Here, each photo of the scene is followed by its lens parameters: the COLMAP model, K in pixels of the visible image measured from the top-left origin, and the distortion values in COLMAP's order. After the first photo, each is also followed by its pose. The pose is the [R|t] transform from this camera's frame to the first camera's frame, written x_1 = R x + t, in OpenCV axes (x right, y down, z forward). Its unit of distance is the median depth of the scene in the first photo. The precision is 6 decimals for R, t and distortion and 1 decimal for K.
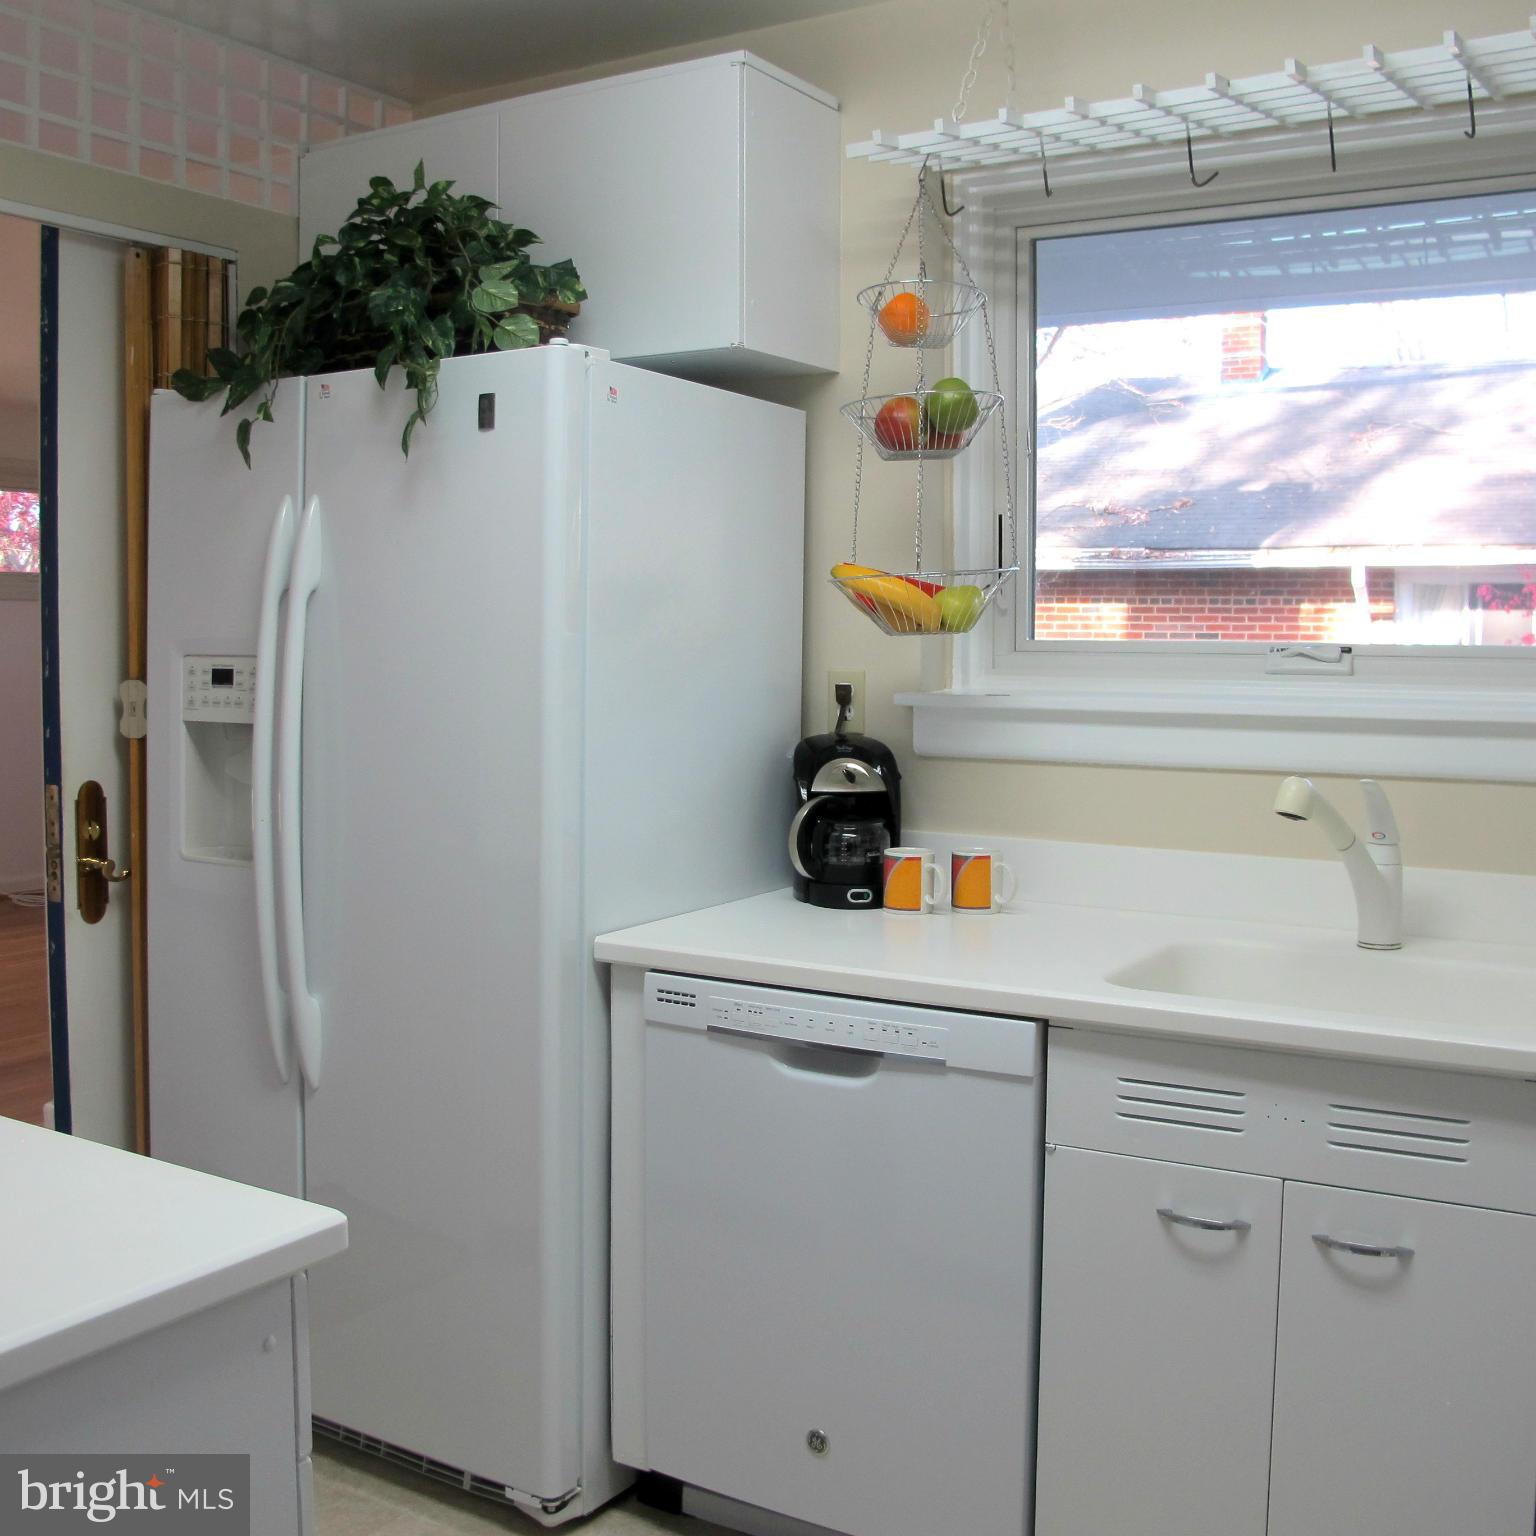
lens RADIAL K [[1718.2, 0, 806.2], [0, 1718.2, 741.2], [0, 0, 1]] dist [-0.107698, 0.000000]
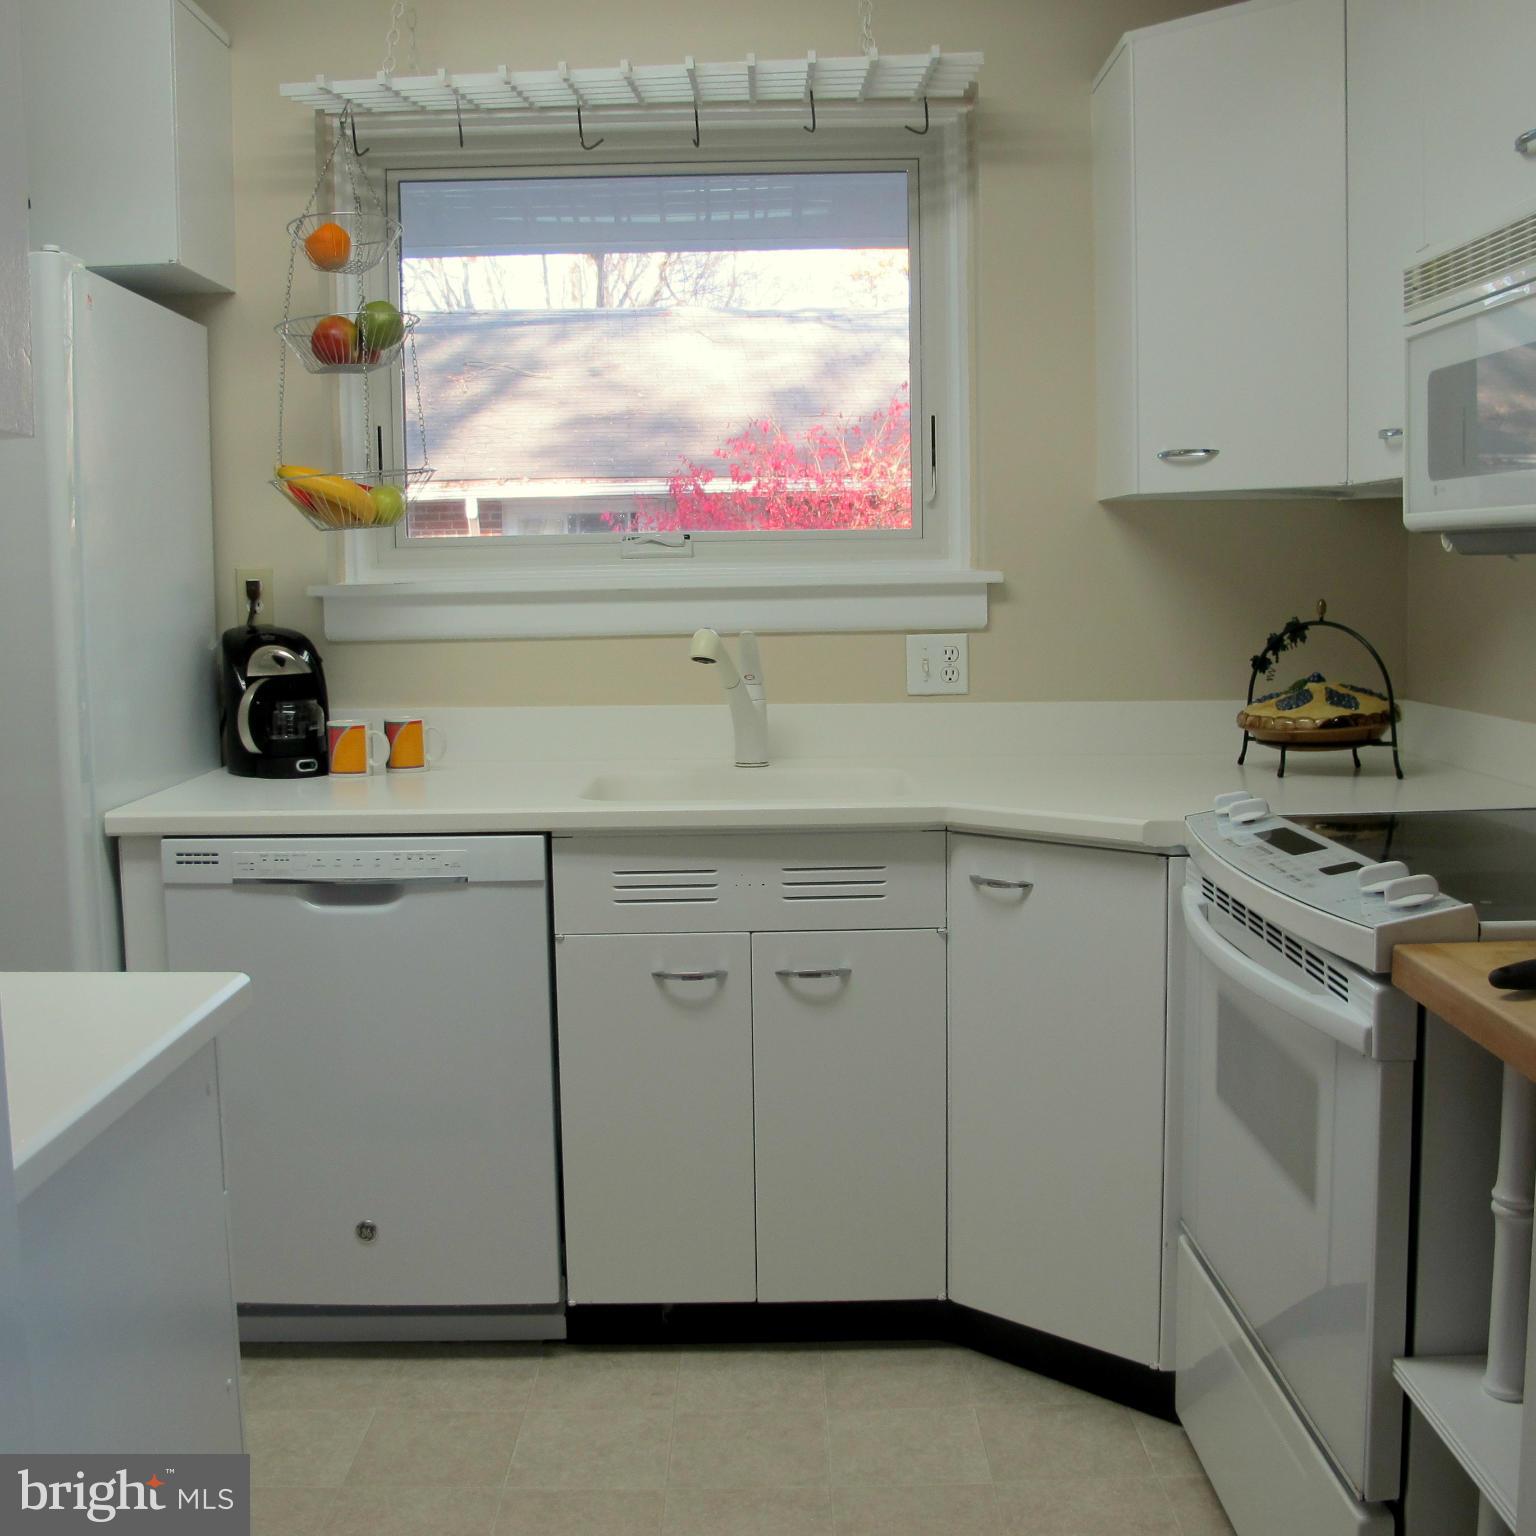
lens RADIAL K [[1718.2, 0, 768.6], [0, 1718.2, 759.1], [0, 0, 1]] dist [-0.107698, 0.000000]
pose [[0.859597, -0.074954, 0.505446, -0.272140], [0.054231, 0.996978, 0.055616, 0.041082], [-0.508087, -0.020396, 0.861064, -0.104621]]
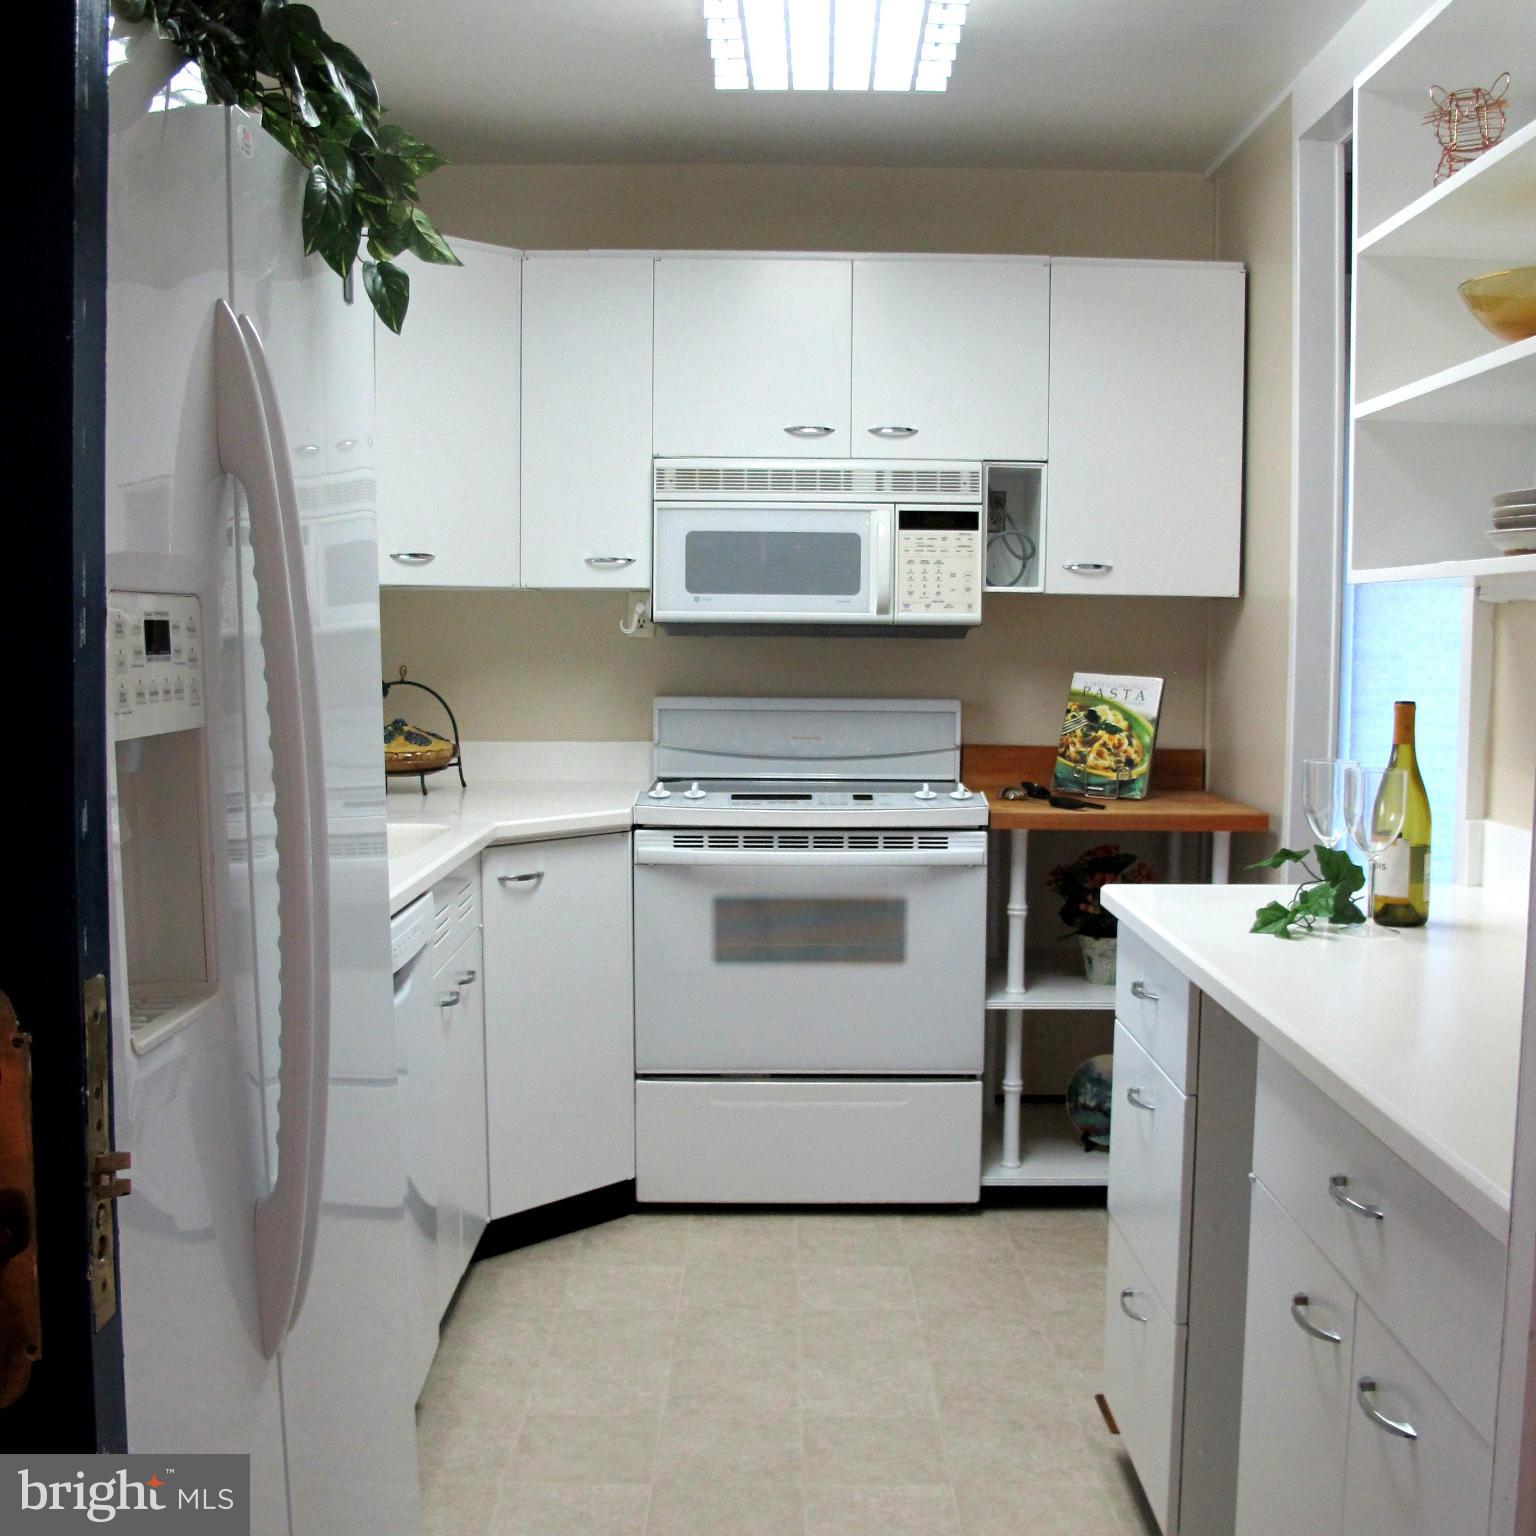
lens RADIAL K [[1718.2, 0, 777.0], [0, 1718.2, 768.6], [0, 0, 1]] dist [-0.107698, 0.000000]
pose [[-0.516974, -0.075291, 0.852684, -0.866213], [0.045638, 0.992283, 0.115287, -0.048588], [-0.854784, 0.098516, -0.509548, 1.140196]]
